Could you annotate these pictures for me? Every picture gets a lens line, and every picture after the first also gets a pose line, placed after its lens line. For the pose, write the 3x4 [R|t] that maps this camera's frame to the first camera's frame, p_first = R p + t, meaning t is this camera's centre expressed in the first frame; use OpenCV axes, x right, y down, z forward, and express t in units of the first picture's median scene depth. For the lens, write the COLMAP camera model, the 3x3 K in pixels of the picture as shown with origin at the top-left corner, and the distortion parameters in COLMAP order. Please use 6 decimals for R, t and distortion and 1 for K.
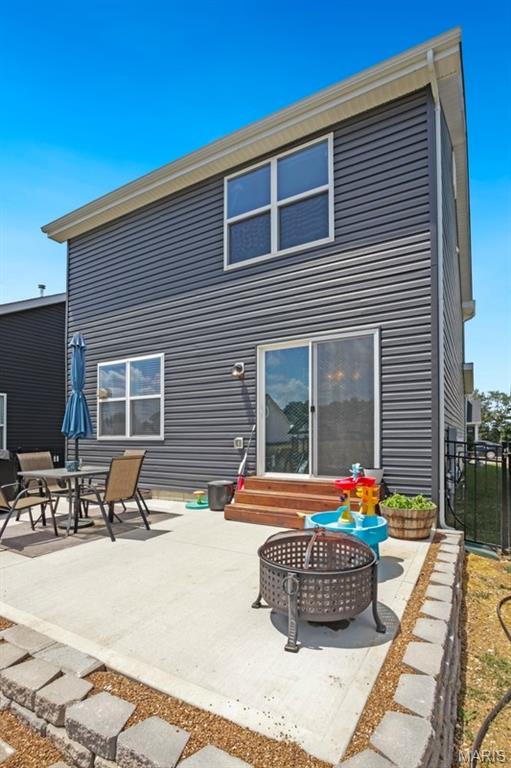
lens RADIAL K [[351.1, 0, 255.5], [0, 351.1, 384.0], [0, 0, 1]] dist [0.002904, -0.000079]
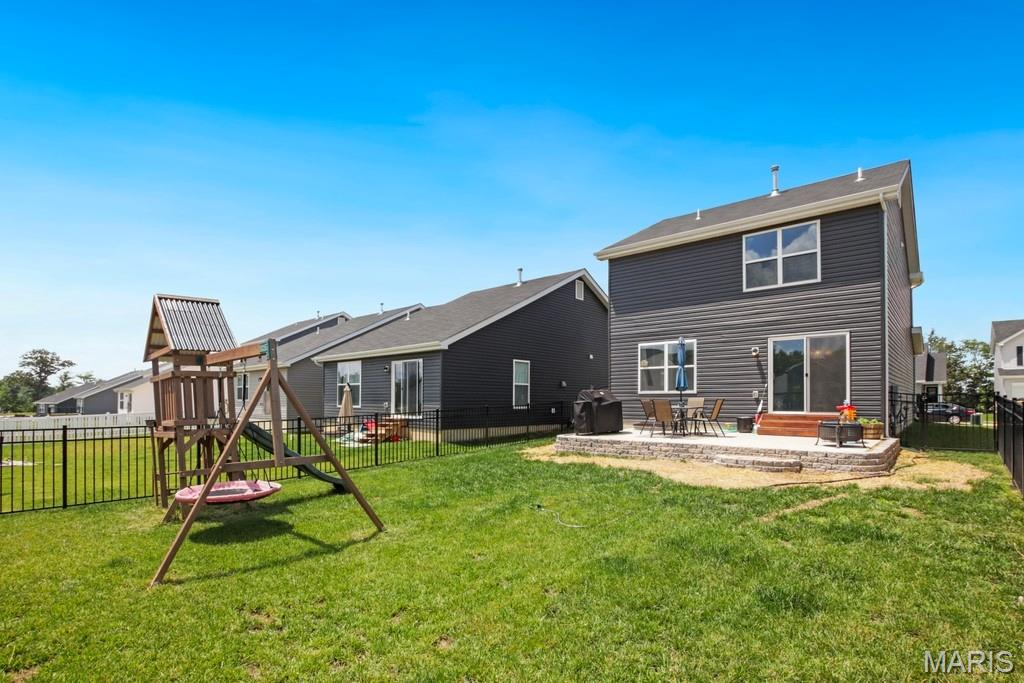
lens RADIAL K [[505.4, 0, 512.0], [0, 505.4, 341.5], [0, 0, 1]] dist [0.004946, 0.000701]
pose [[0.987595, -0.013952, -0.156399, -0.801618], [0.018551, 0.999436, 0.027983, -0.173526], [0.155921, -0.030538, 0.987297, -1.552448]]
